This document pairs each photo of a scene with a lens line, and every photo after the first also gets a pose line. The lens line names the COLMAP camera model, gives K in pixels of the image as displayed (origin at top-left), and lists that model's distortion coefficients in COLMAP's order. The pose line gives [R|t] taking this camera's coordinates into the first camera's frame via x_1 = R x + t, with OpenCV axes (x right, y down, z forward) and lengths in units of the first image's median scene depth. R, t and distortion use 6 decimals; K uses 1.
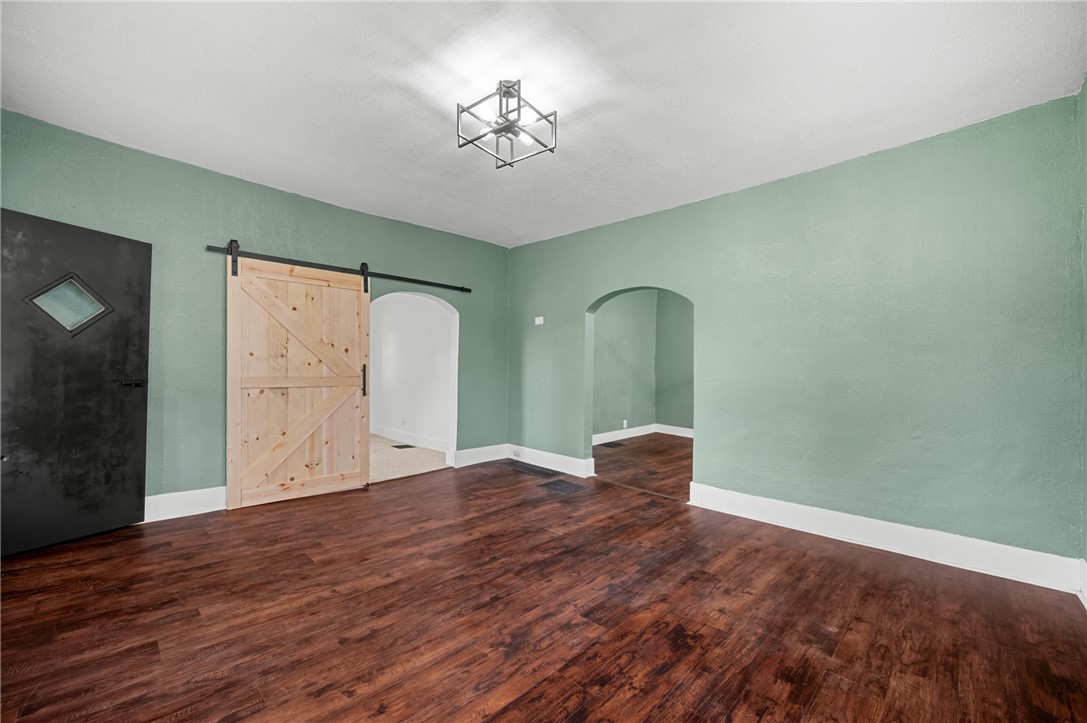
lens RADIAL K [[434.6, 0, 533.4], [0, 434.6, 338.9], [0, 0, 1]] dist [-0.000848, -0.000653]
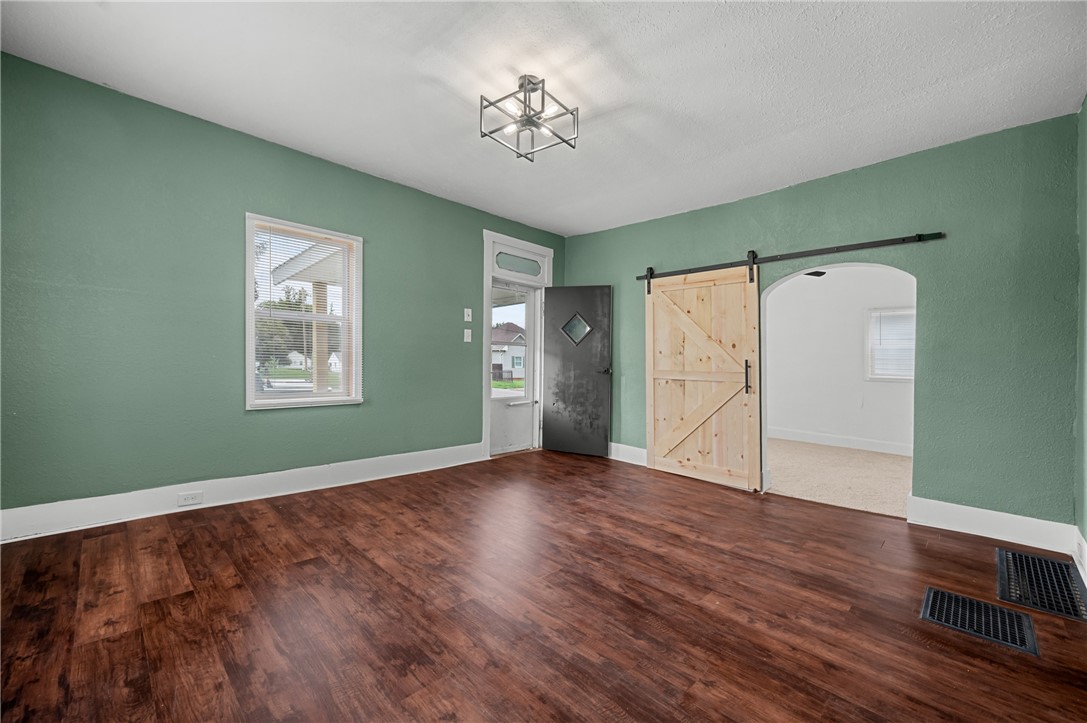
lens RADIAL K [[434.6, 0, 553.1], [0, 434.6, 350.5], [0, 0, 1]] dist [-0.000848, -0.000653]
pose [[0.017693, -0.041386, -0.998987, 0.837264], [0.045512, 0.998141, -0.040544, 0.090480], [0.998807, -0.044748, 0.019543, 0.885634]]
